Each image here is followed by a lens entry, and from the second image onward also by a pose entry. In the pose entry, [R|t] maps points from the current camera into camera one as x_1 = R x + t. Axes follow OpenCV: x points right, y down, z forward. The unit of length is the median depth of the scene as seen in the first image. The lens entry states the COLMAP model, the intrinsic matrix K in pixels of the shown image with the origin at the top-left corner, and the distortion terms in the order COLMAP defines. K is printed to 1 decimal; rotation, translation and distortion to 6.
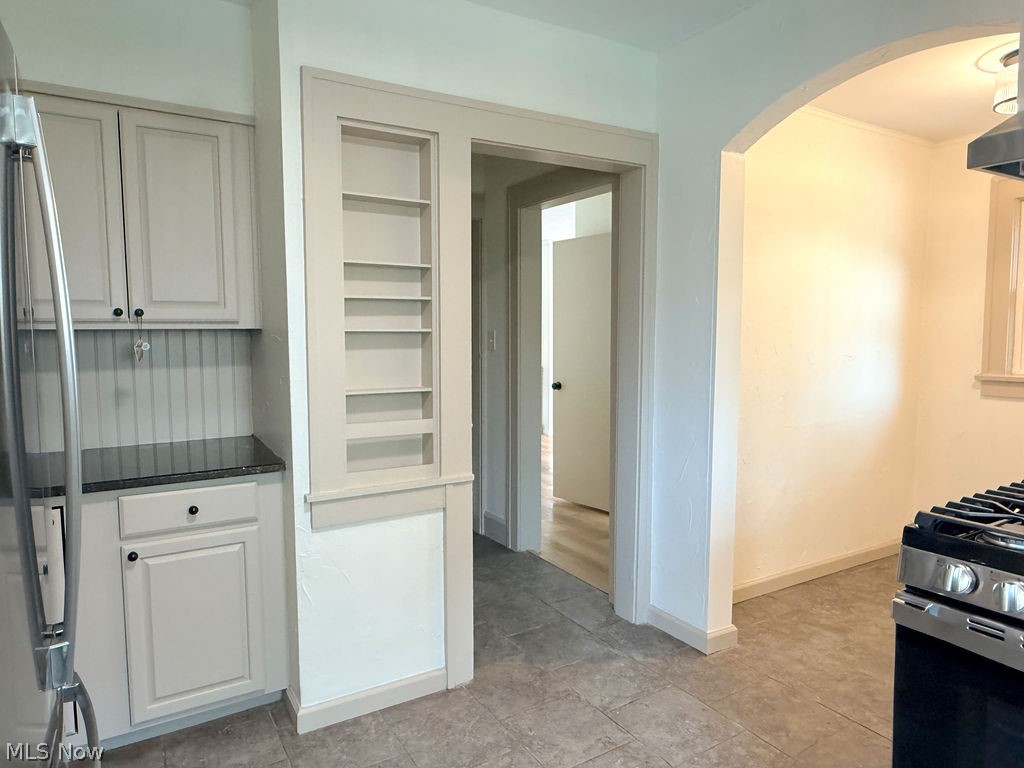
lens RADIAL K [[657.1, 0, 506.3], [0, 657.1, 385.1], [0, 0, 1]] dist [-0.004965, -0.000151]
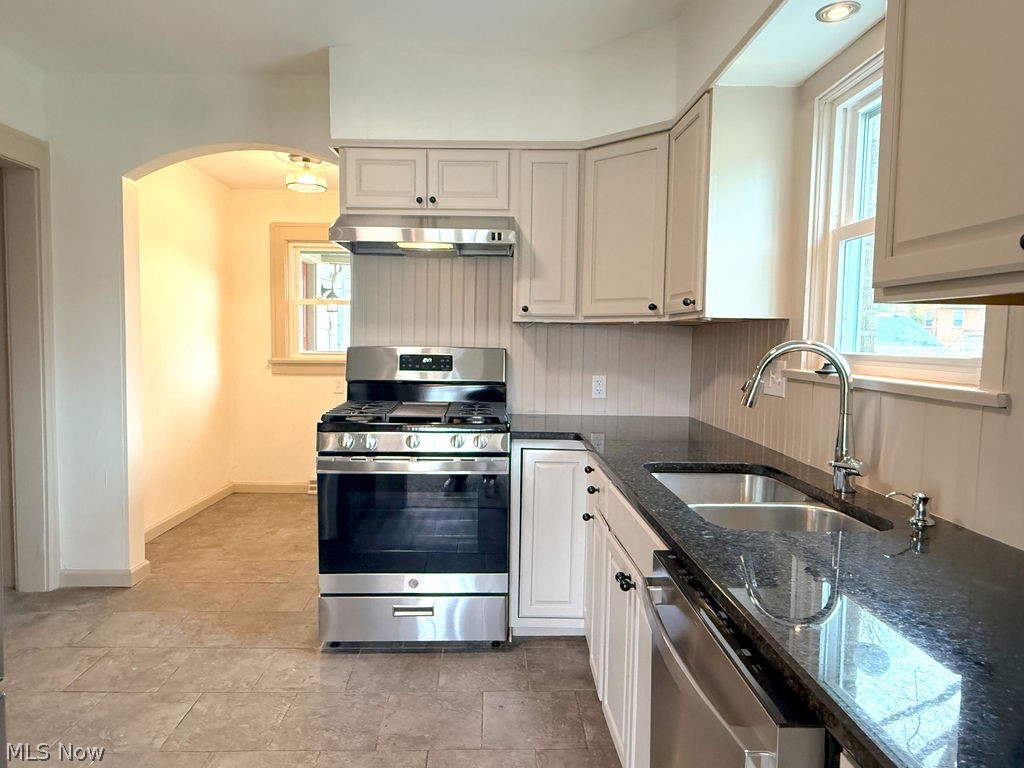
lens RADIAL K [[657.1, 0, 506.3], [0, 657.1, 385.1], [0, 0, 1]] dist [-0.004965, -0.000151]
pose [[0.492375, -0.050169, 0.868936, -0.387735], [0.052097, 0.998246, 0.028114, 0.038060], [-0.868823, 0.031427, 0.494125, -0.217950]]
